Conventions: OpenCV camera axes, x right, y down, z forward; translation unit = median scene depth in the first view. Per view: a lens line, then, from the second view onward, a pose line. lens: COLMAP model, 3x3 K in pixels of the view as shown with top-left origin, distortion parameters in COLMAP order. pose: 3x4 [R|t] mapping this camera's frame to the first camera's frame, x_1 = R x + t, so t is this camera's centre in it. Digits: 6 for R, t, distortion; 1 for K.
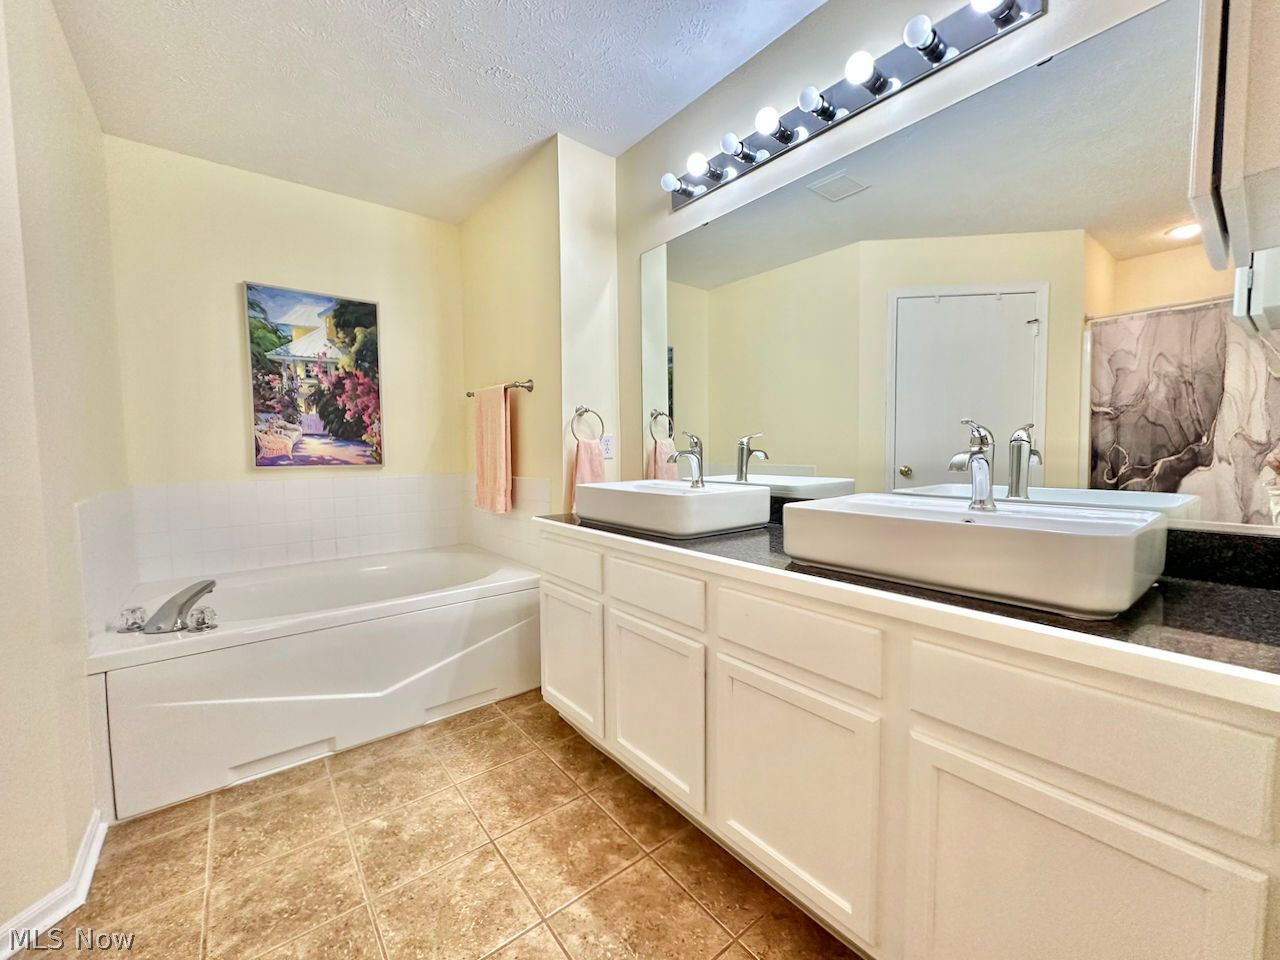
lens RADIAL K [[519.2, 0, 639.5], [0, 519.2, 479.3], [0, 0, 1]] dist [0.000682, -0.000603]
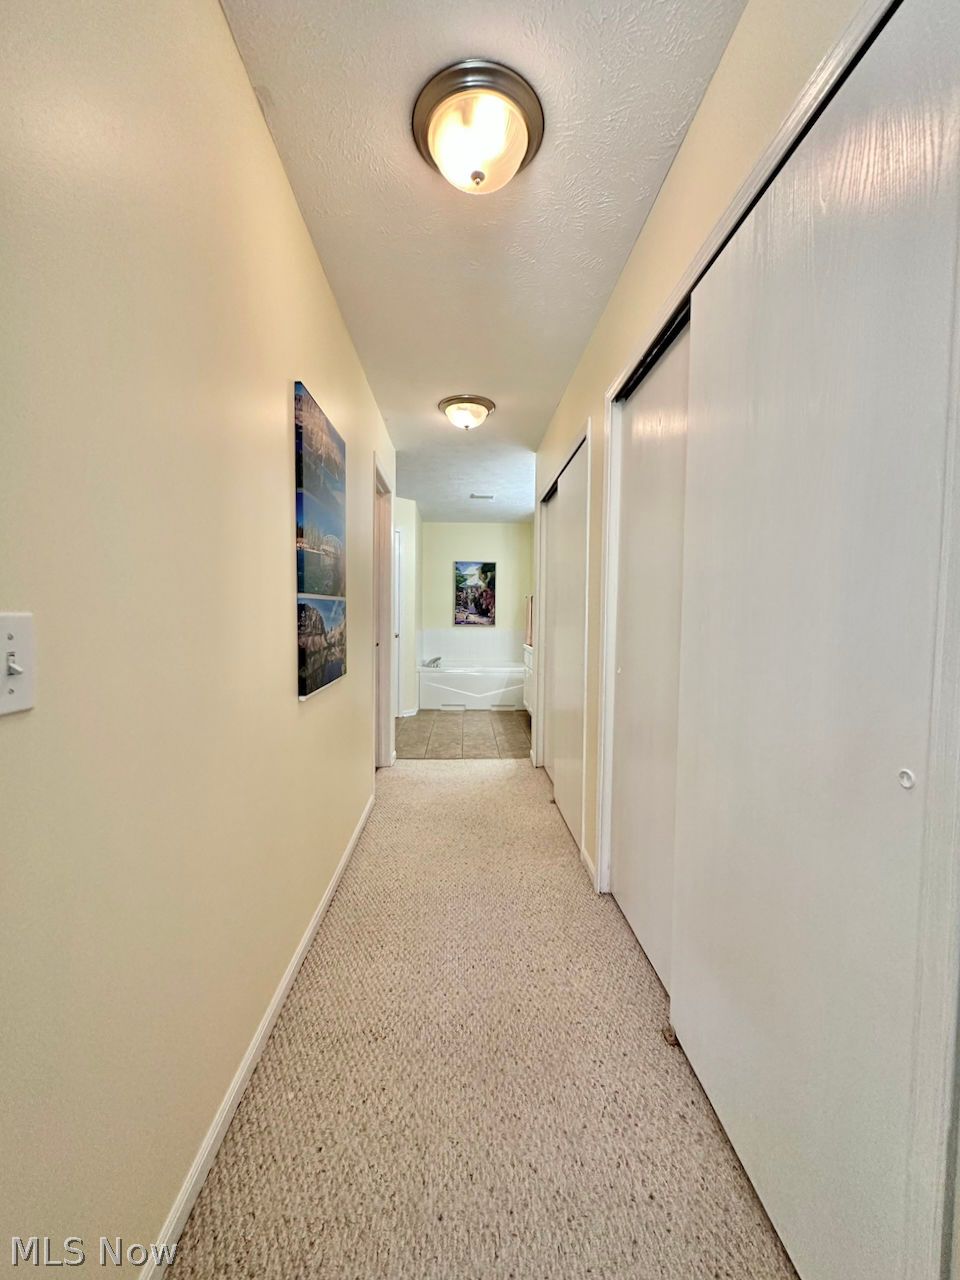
lens RADIAL K [[519.2, 0, 474.7], [0, 519.2, 641.7], [0, 0, 1]] dist [0.000682, -0.000603]
pose [[0.796756, 0.045575, -0.602581, 1.316515], [-0.052829, 0.998587, 0.005674, 0.059357], [0.601988, 0.027313, 0.798038, -1.485069]]
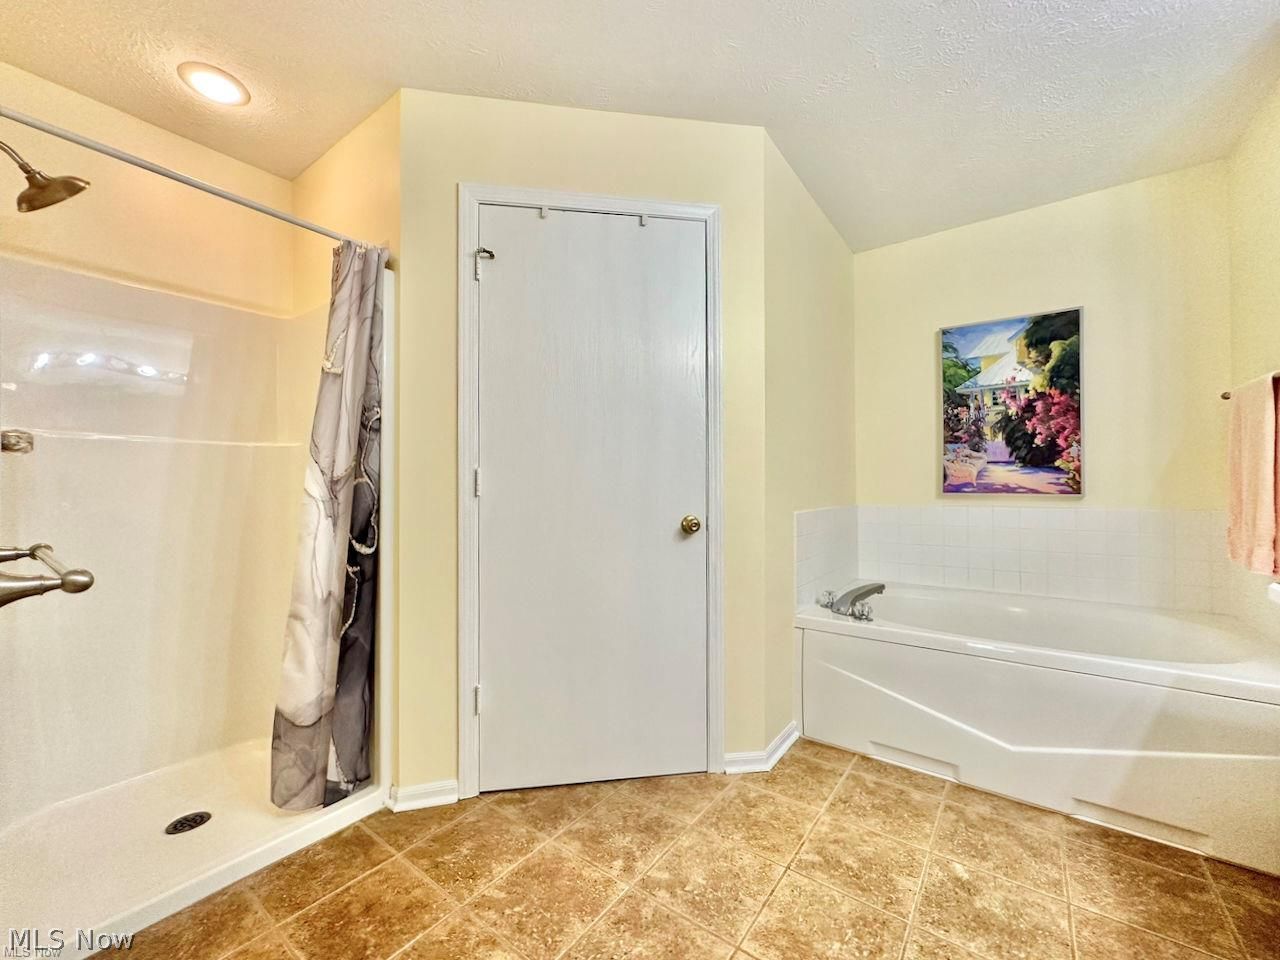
lens RADIAL K [[519.2, 0, 632.8], [0, 519.2, 479.0], [0, 0, 1]] dist [0.000682, -0.000603]
pose [[0.245060, -0.002294, -0.969505, 0.199672], [-0.055405, 0.998330, -0.016367, 0.000814], [0.967924, 0.057726, 0.244523, 0.113657]]
